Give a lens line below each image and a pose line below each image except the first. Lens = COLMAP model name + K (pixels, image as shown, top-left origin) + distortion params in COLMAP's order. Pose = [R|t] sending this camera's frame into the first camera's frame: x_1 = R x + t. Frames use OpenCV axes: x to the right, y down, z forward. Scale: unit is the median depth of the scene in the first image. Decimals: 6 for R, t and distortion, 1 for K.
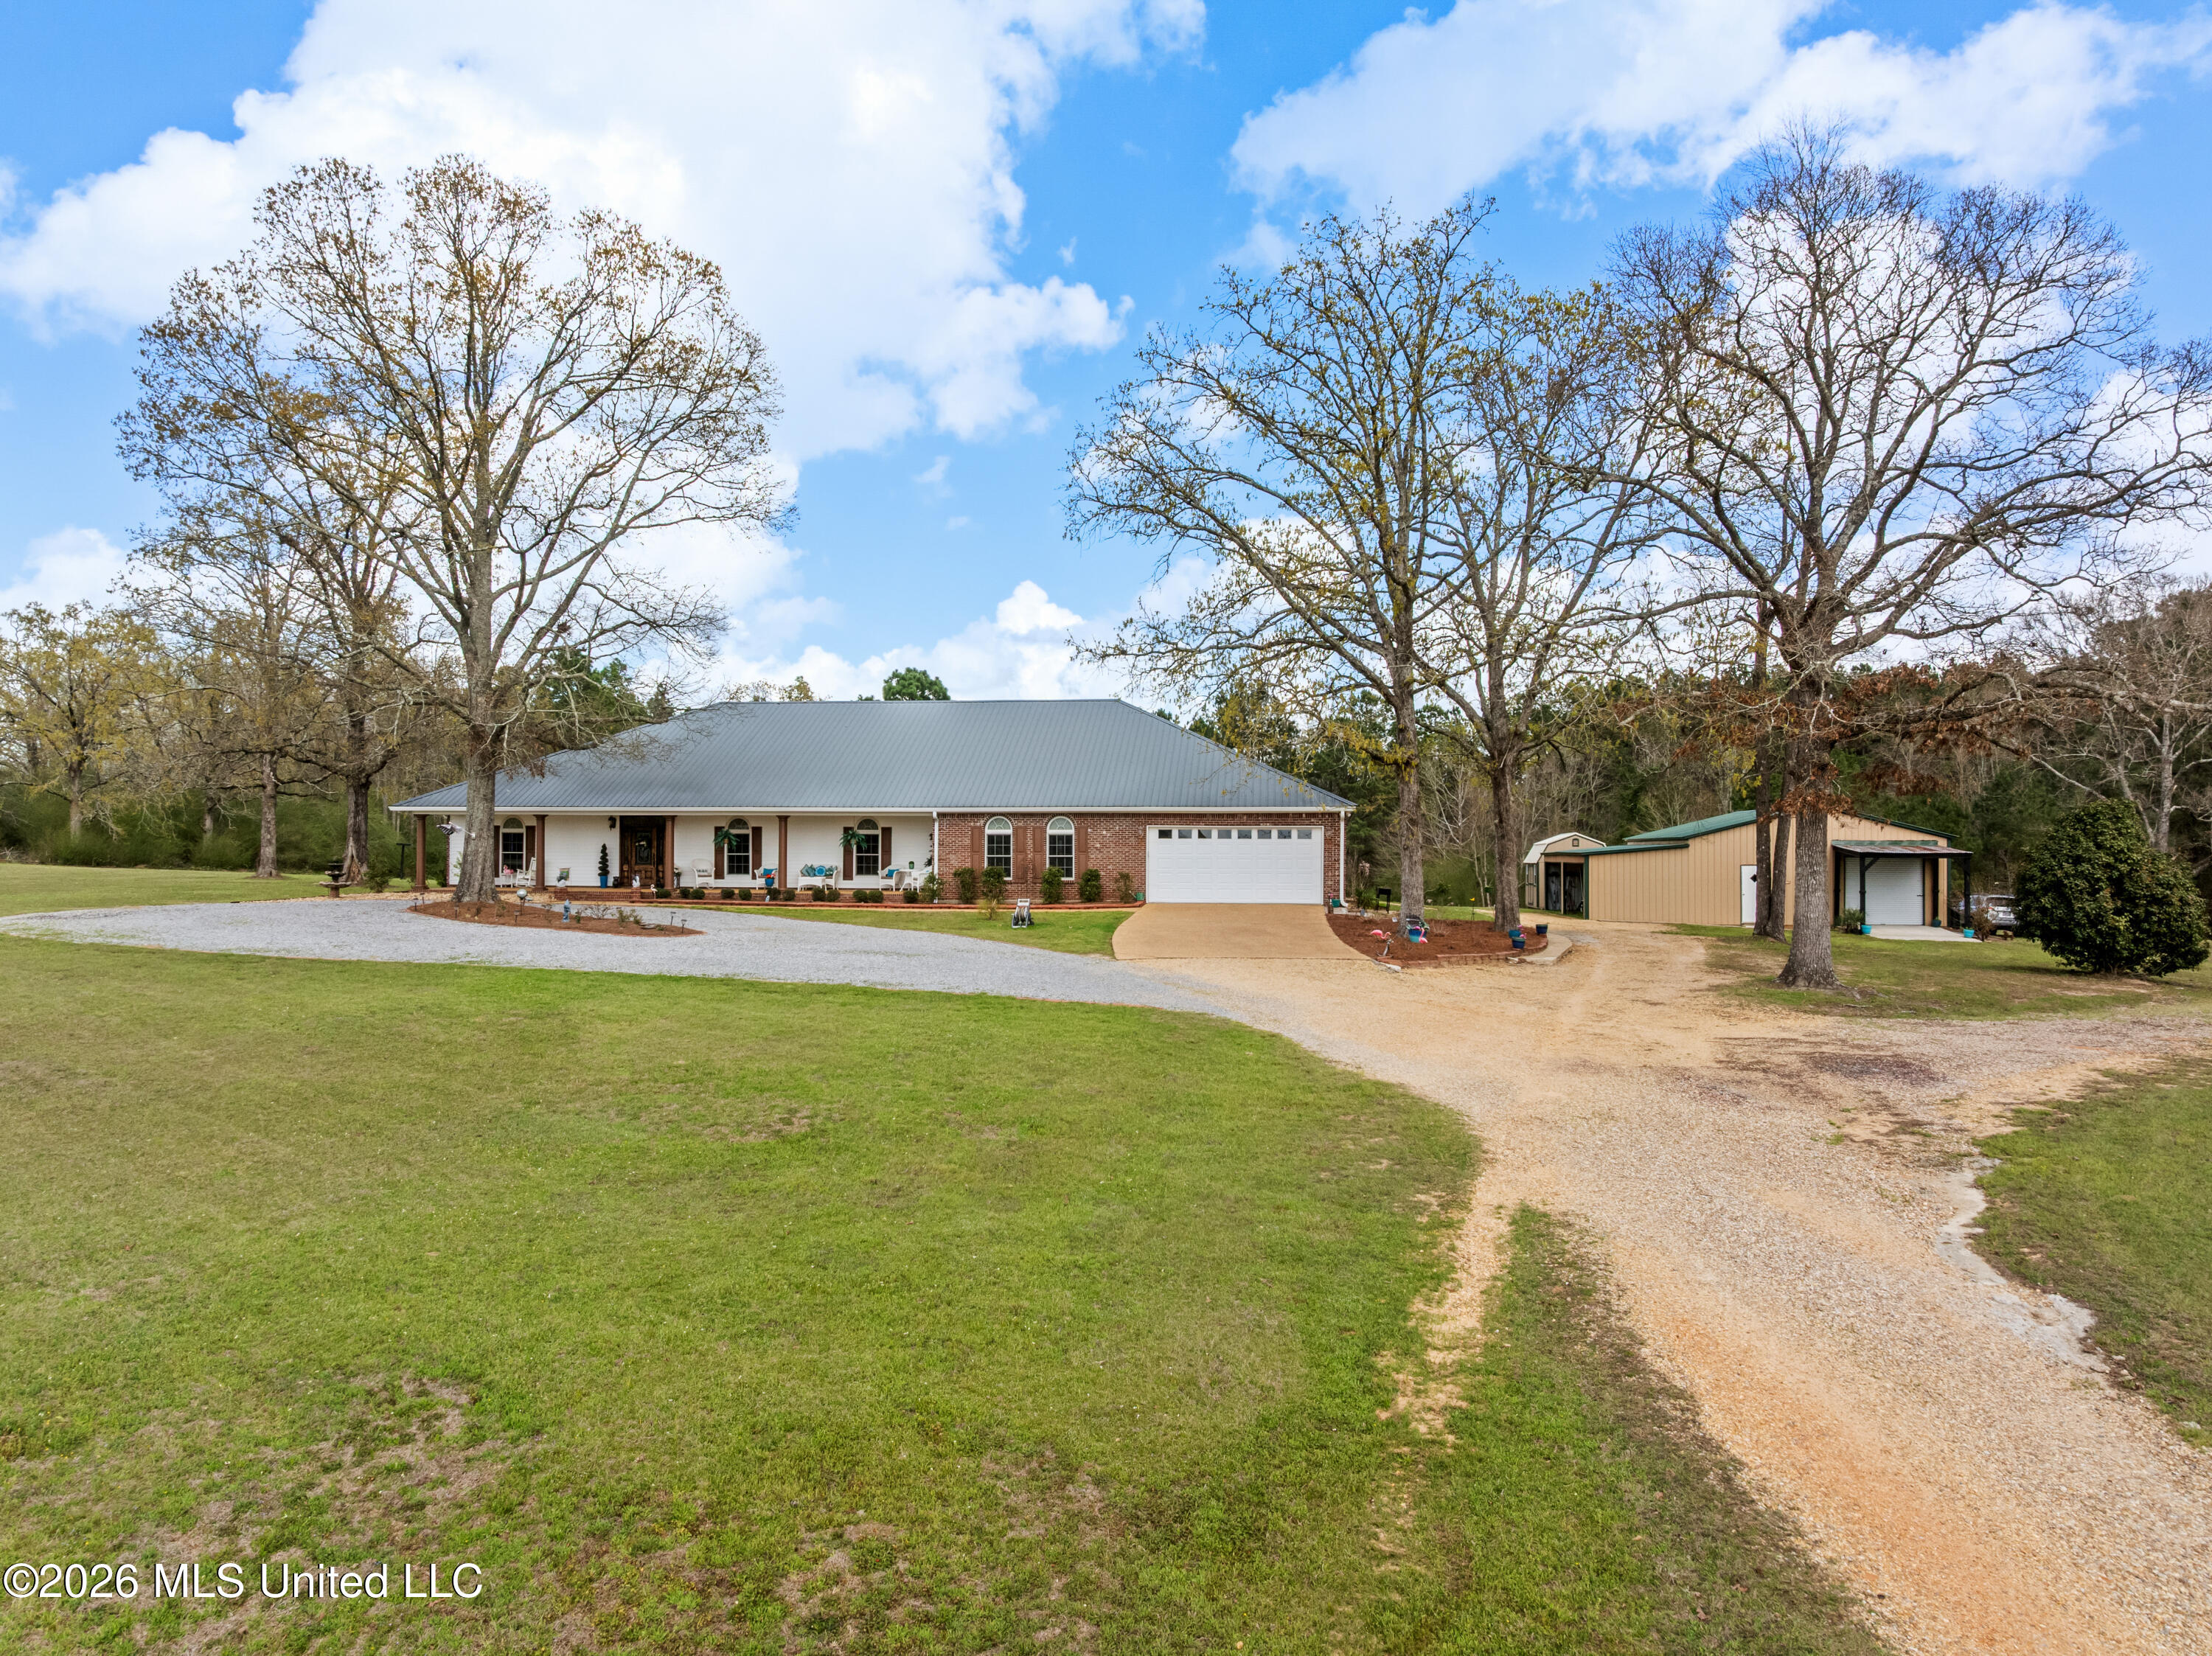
lens RADIAL K [[1548.6, 0, 1108.3], [0, 1548.6, 739.2], [0, 0, 1]] dist [-0.033032, -0.001118]
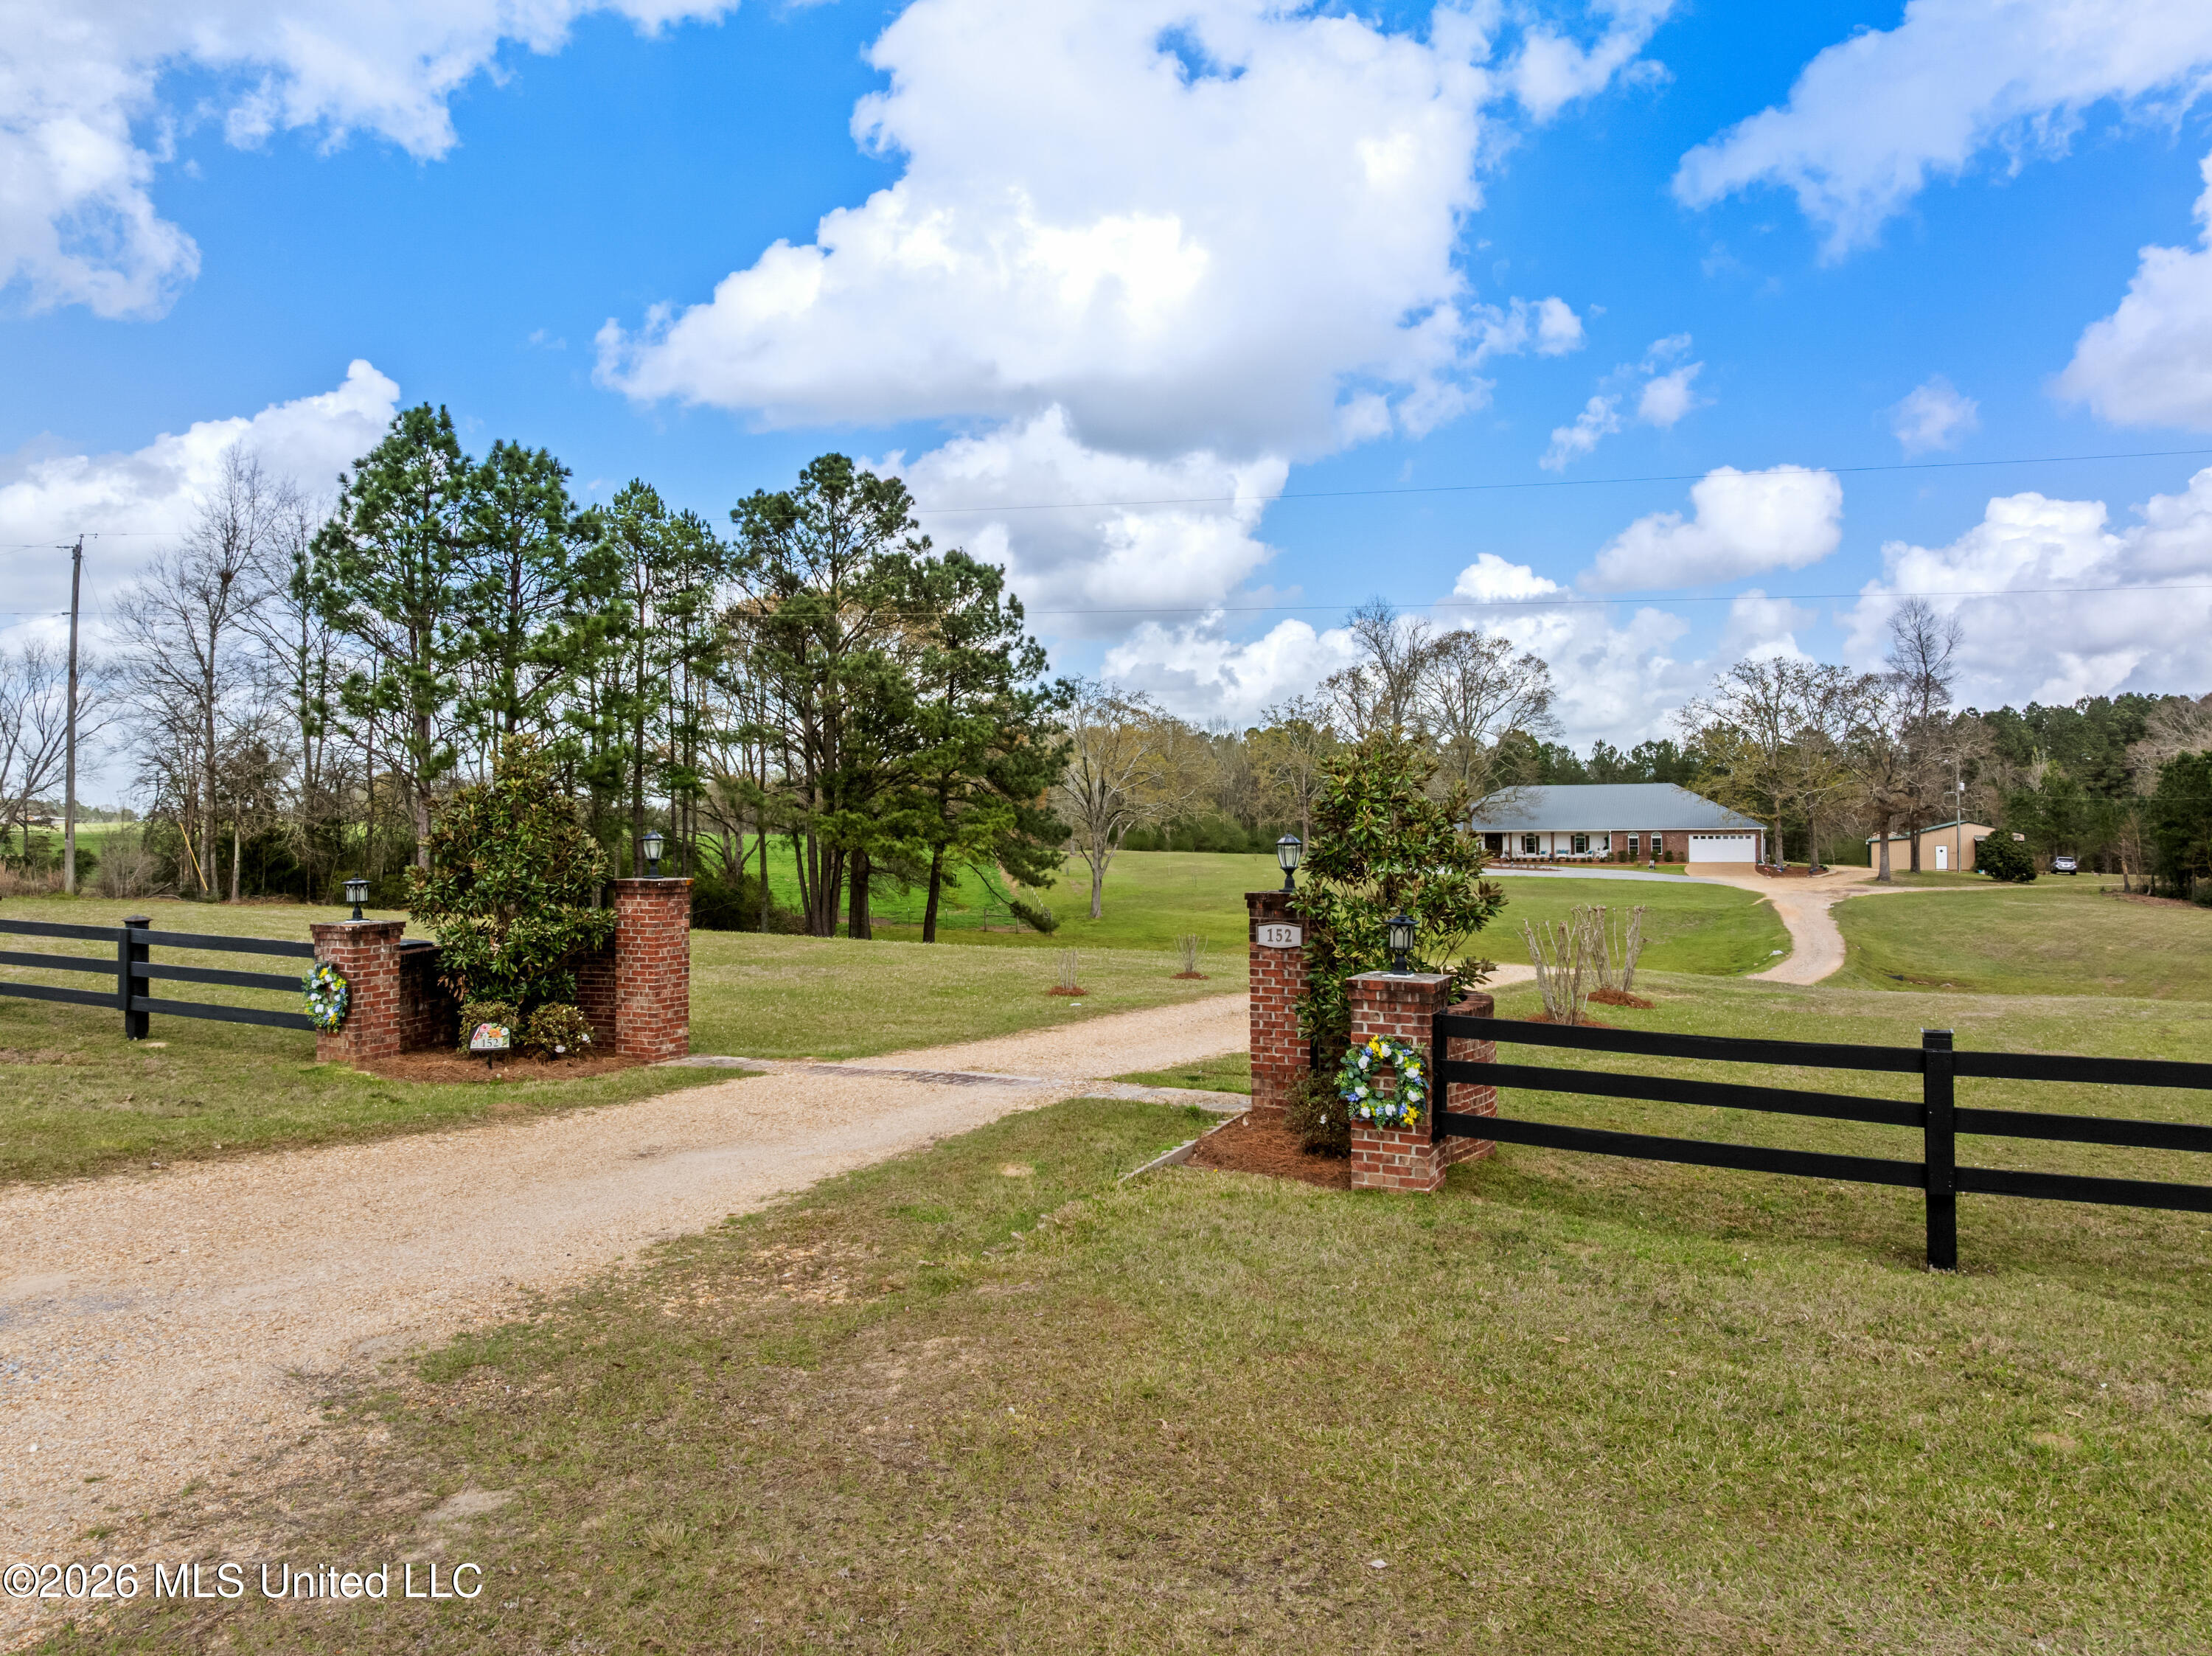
lens RADIAL K [[1565.5, 0, 1106.0], [0, 1565.5, 828.0], [0, 0, 1]] dist [-0.047866, -0.002940]
pose [[0.957928, -0.011236, -0.286787, -0.178919], [0.029739, 0.997741, 0.060243, -0.157832], [0.285462, -0.066237, 0.956098, -2.000012]]
